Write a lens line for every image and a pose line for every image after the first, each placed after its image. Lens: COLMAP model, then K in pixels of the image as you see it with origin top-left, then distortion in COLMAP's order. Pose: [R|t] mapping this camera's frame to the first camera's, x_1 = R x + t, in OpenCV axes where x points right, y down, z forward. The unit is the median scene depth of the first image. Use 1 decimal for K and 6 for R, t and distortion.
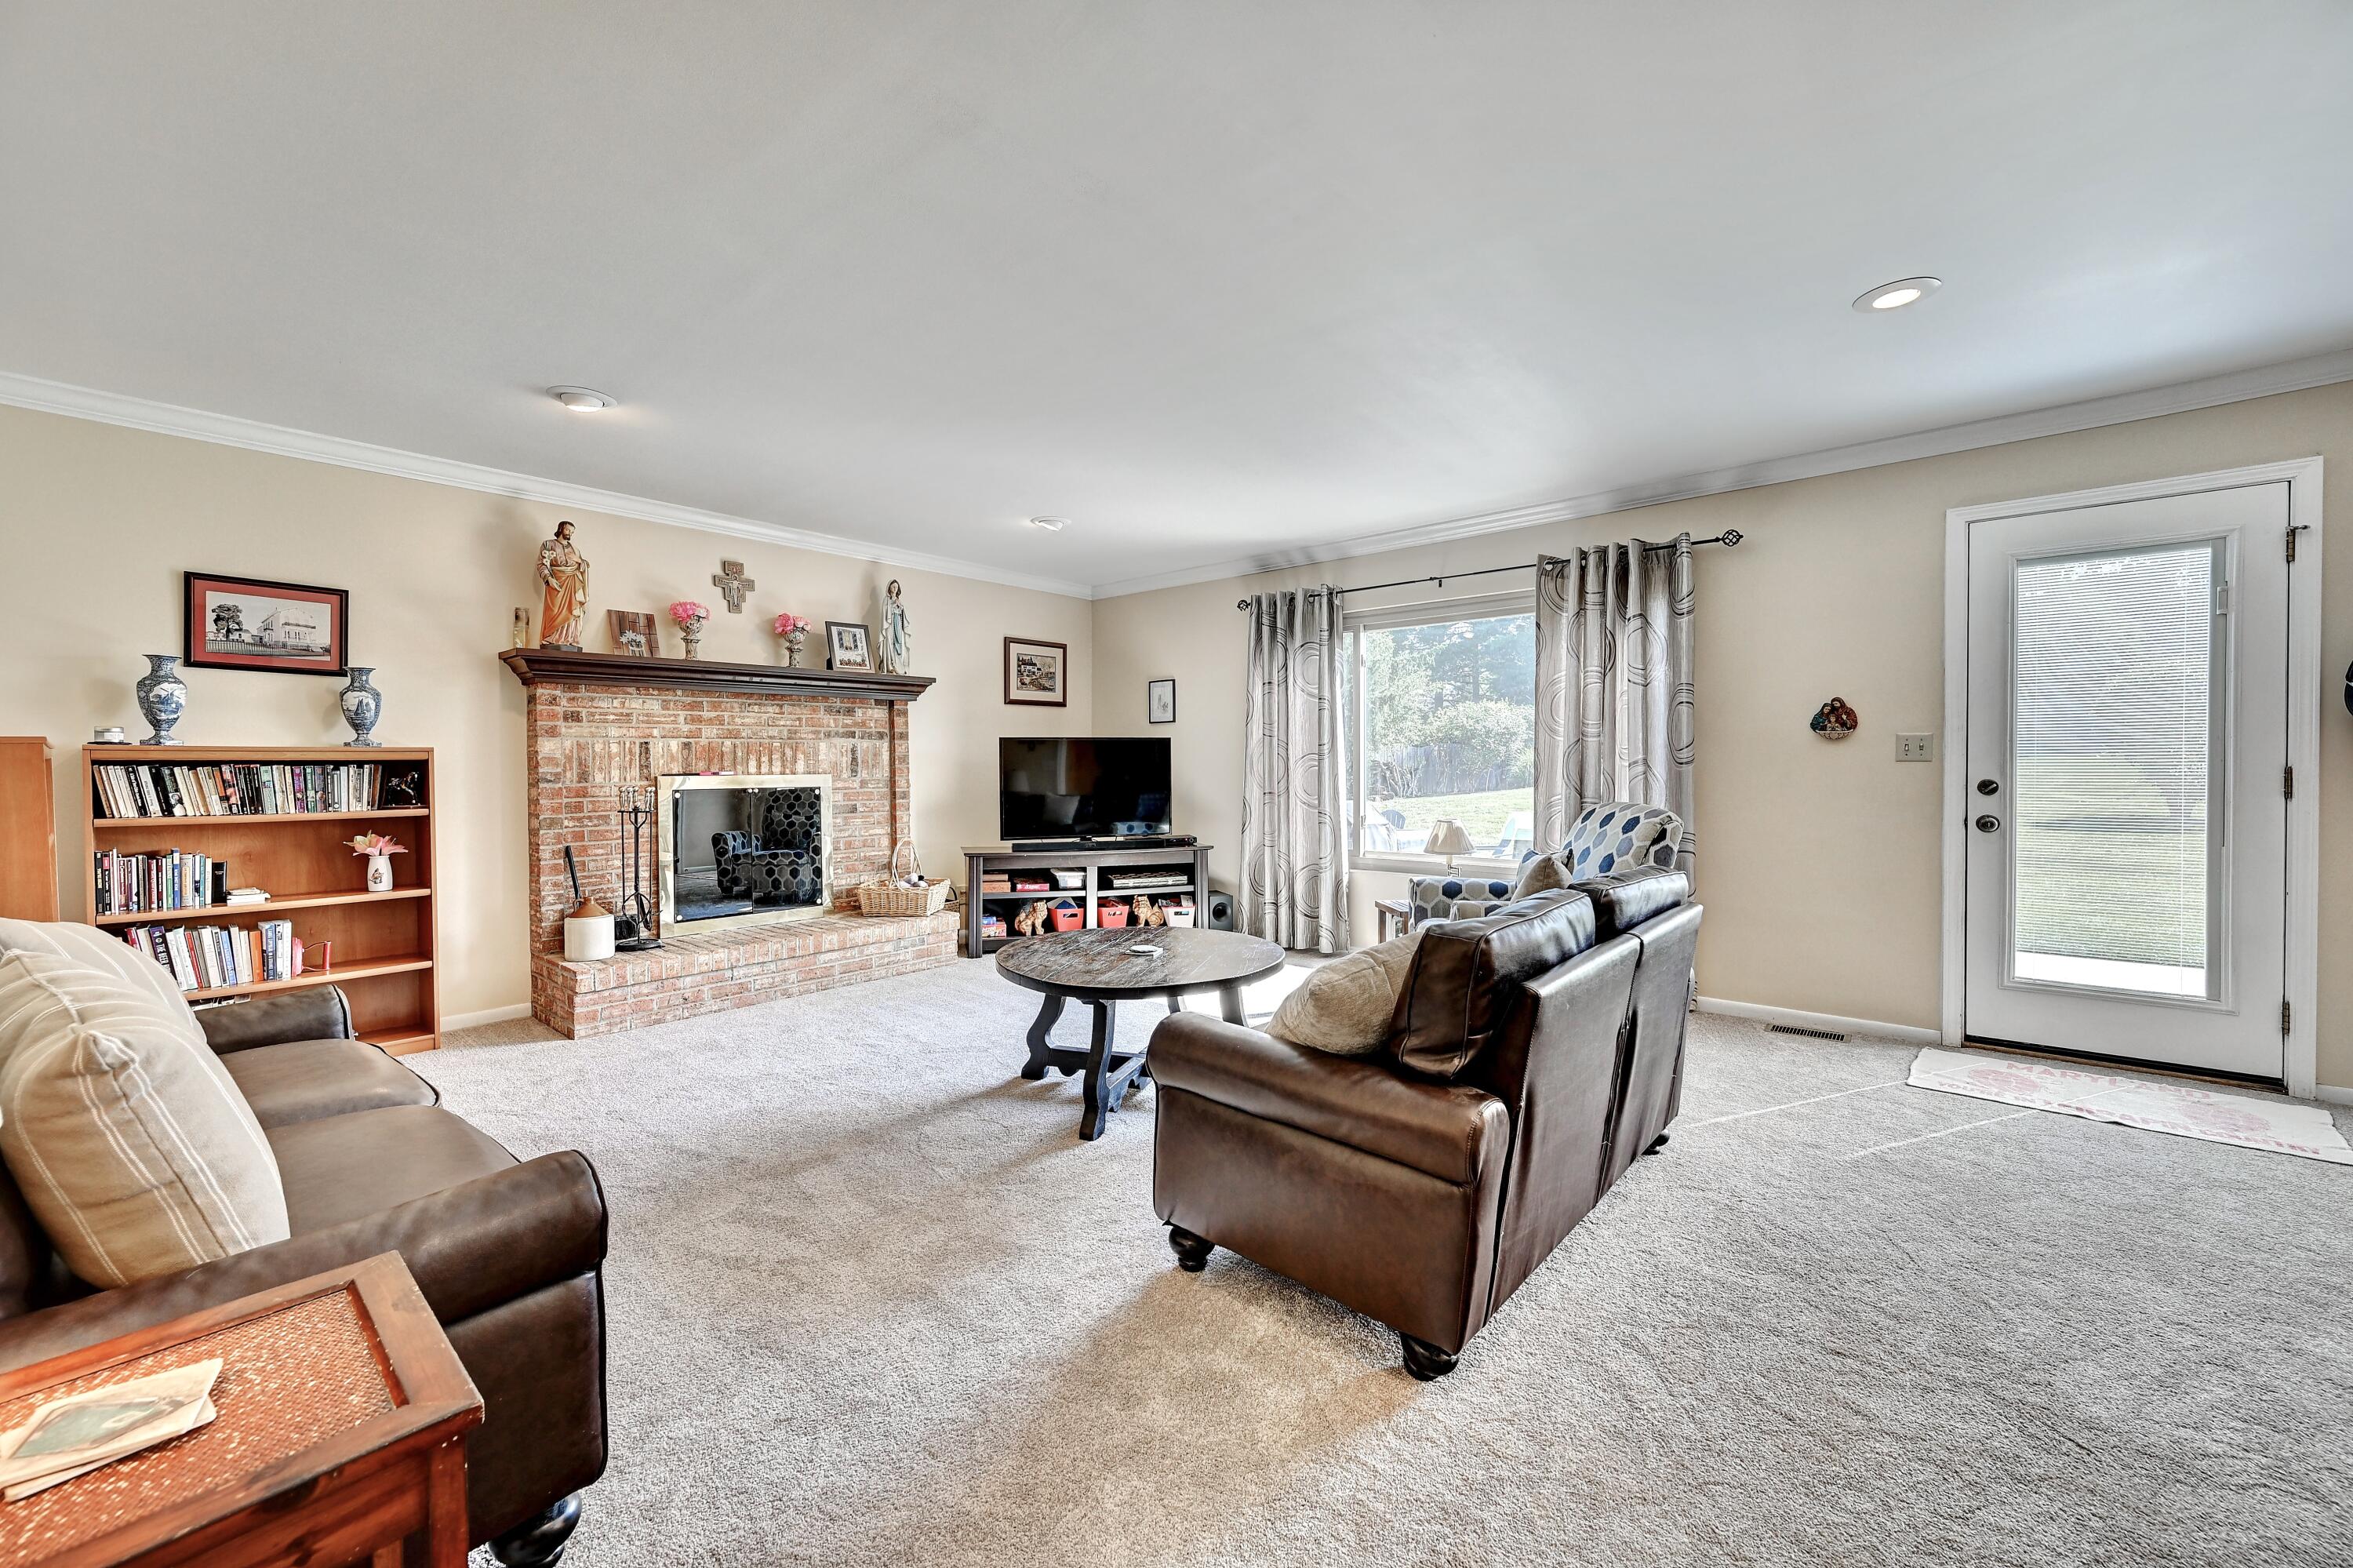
lens RADIAL K [[920.0, 0, 1178.4], [0, 920.0, 780.4], [0, 0, 1]] dist [0.001966, -0.000768]
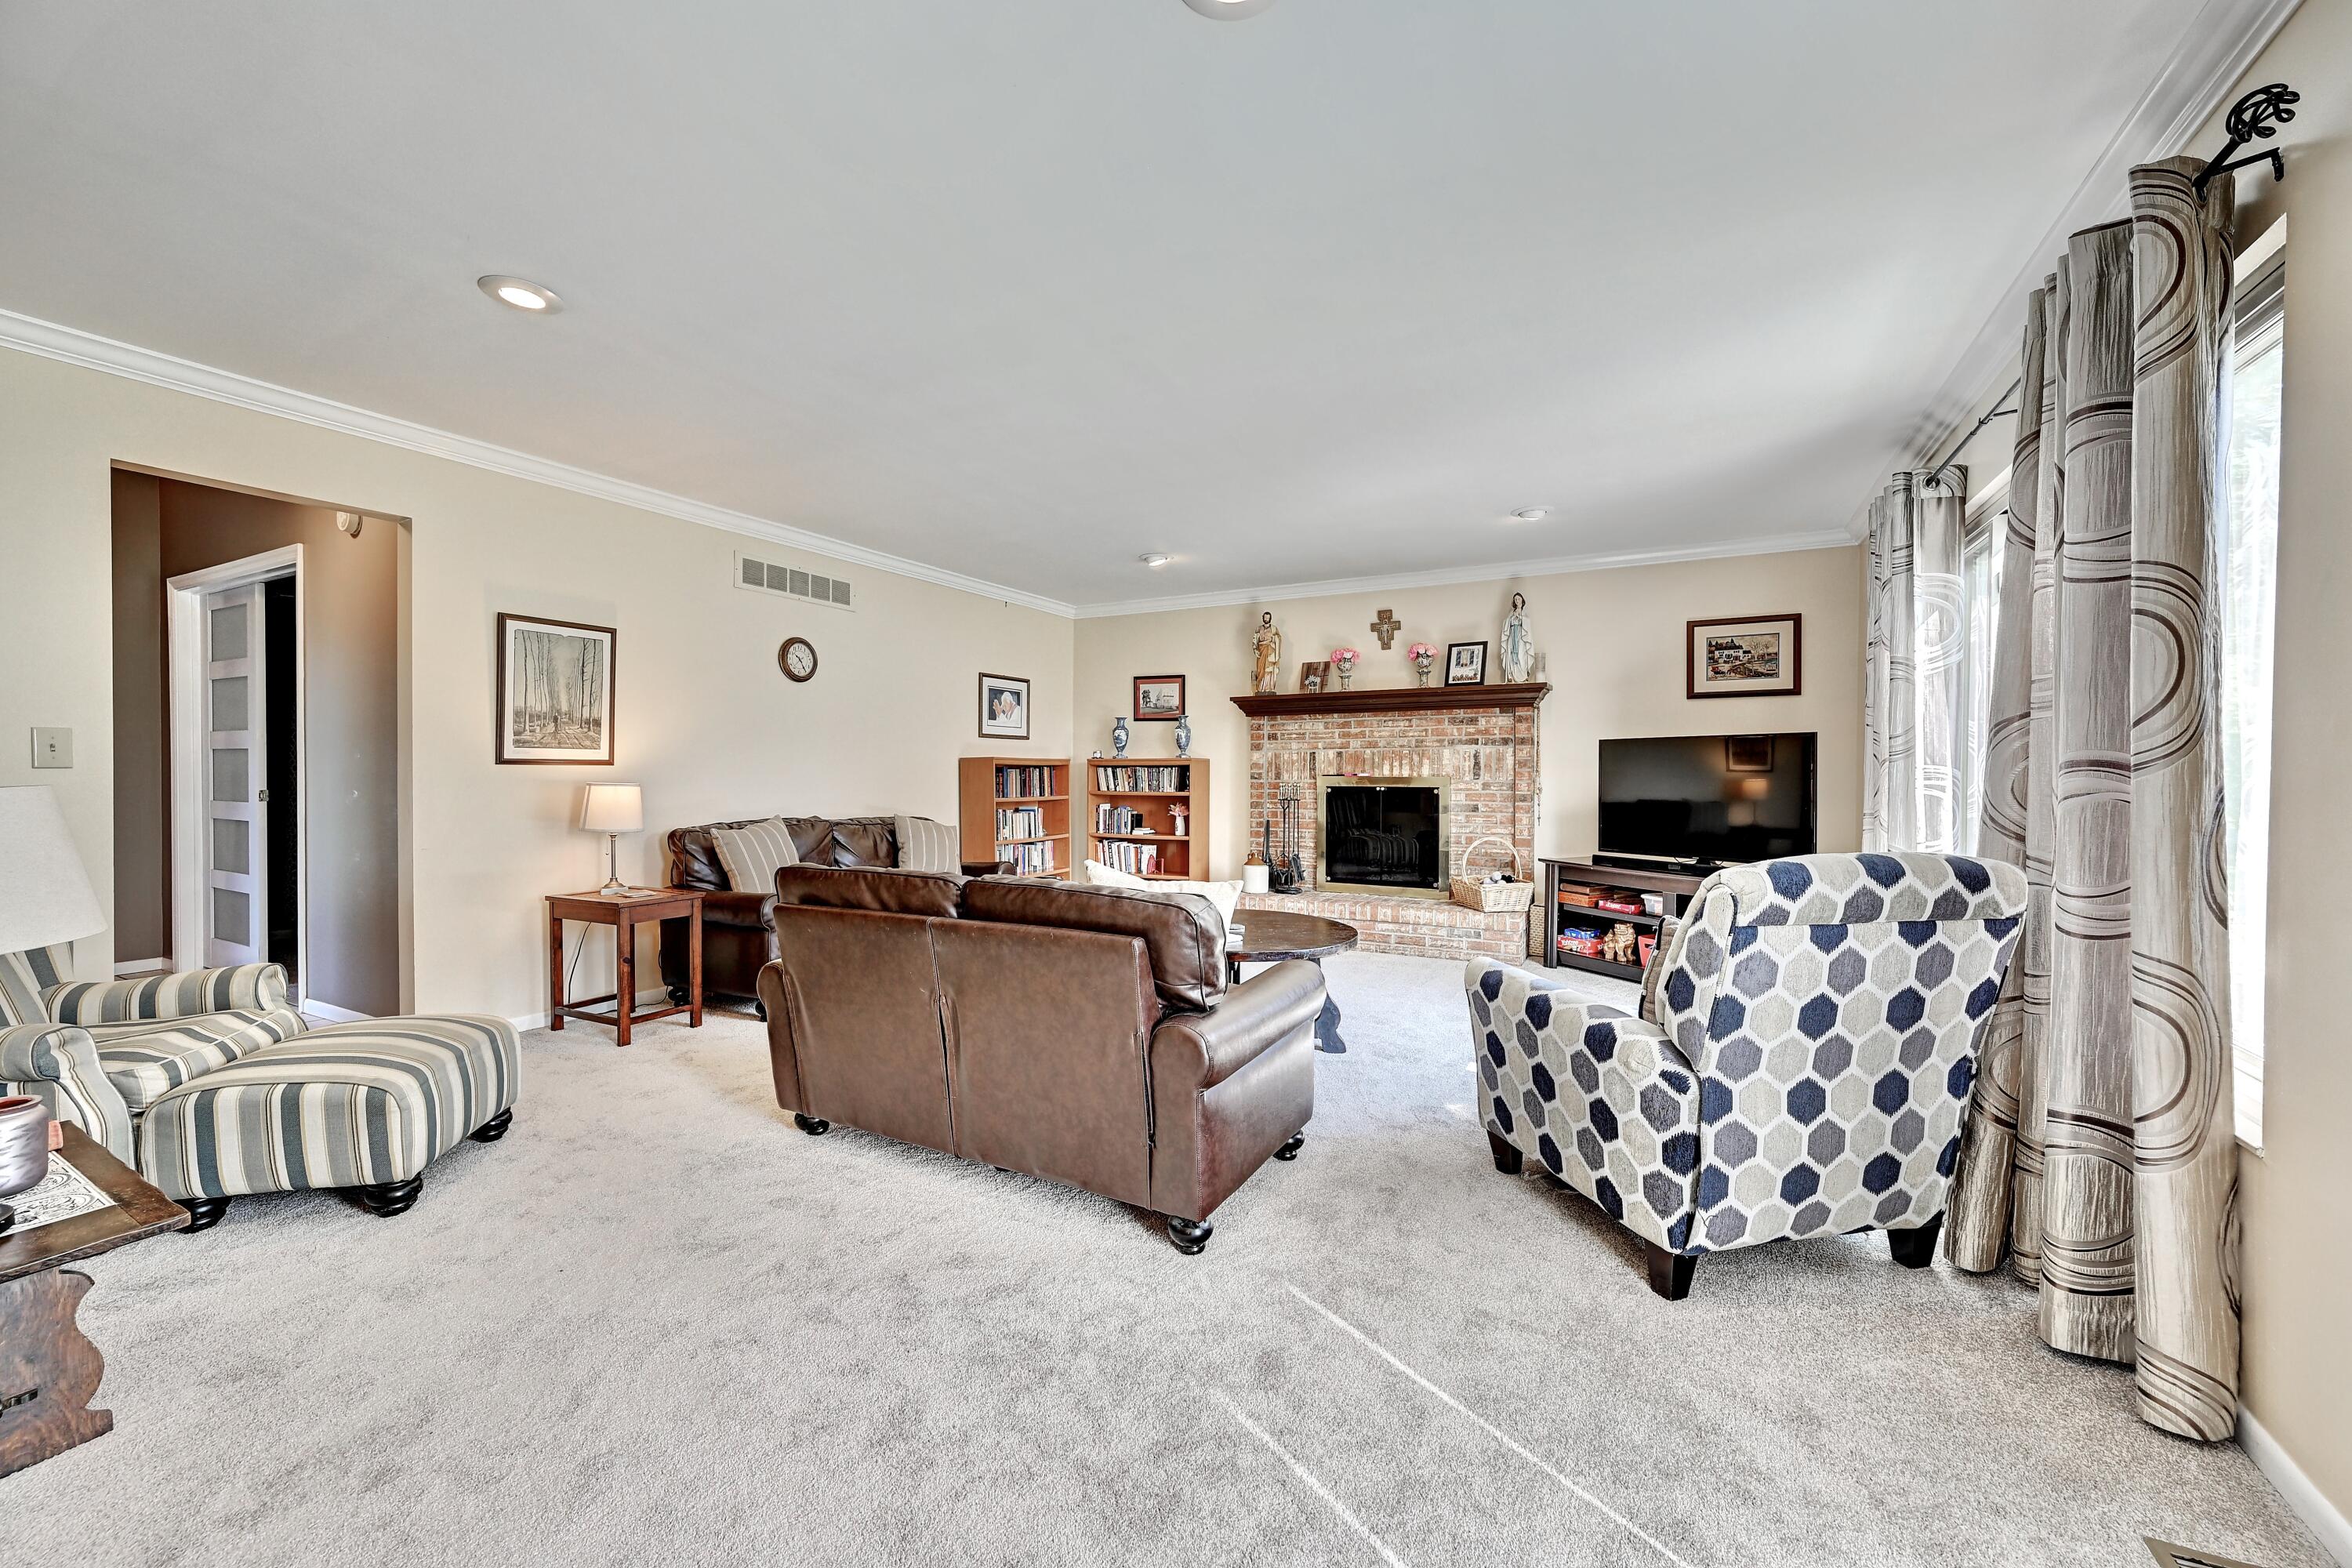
lens RADIAL K [[919.6, 0, 1177.9], [0, 919.6, 780.4], [0, 0, 1]] dist [0.001966, -0.000768]
pose [[0.210183, 0.012871, -0.977577, 0.768283], [-0.022422, 0.999714, 0.008342, -0.004751], [0.977405, 0.020166, 0.210411, 0.489230]]
